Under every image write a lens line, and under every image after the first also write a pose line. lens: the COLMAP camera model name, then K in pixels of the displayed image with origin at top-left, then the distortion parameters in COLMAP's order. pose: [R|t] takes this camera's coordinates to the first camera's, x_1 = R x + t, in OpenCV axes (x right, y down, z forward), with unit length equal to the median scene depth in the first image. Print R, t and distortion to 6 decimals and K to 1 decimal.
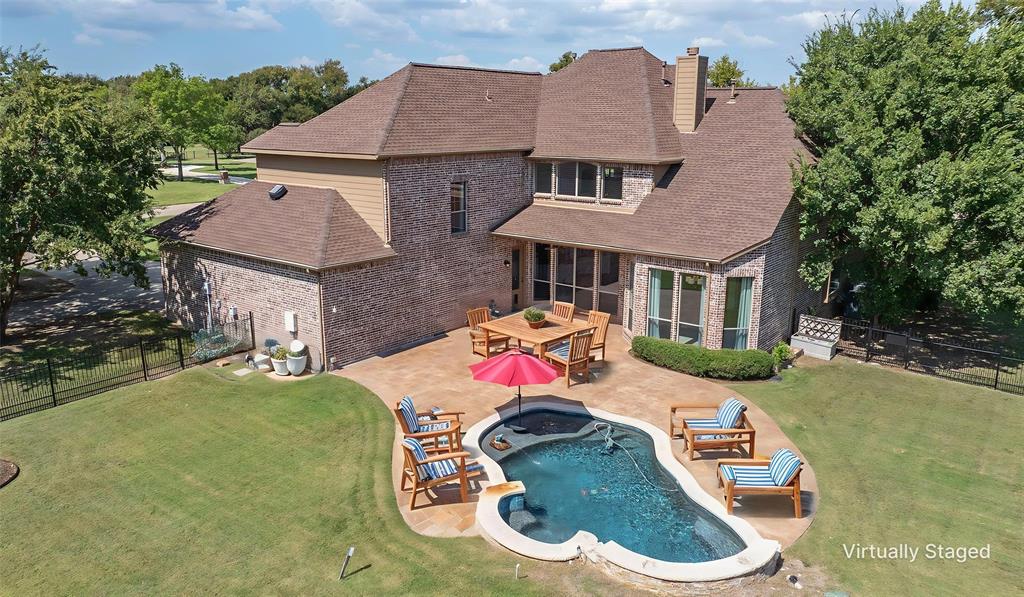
lens RADIAL K [[753.0, 0, 512.0], [0, 753.0, 298.5], [0, 0, 1]] dist [-0.001281, -0.000553]
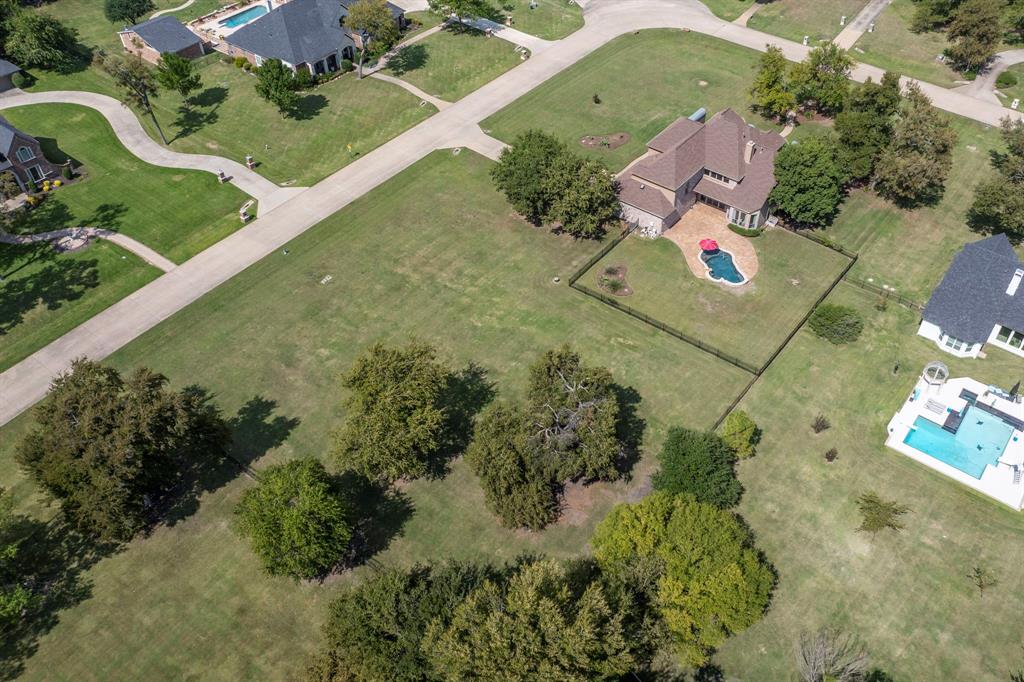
lens RADIAL K [[918.1, 0, 512.0], [0, 918.1, 341.0], [0, 0, 1]] dist [0.002192, 0.001101]
pose [[0.999861, -0.010050, -0.013310, -1.062747], [0.015406, 0.862266, 0.506222, -2.149924], [0.006389, -0.506357, 0.862301, -4.065732]]
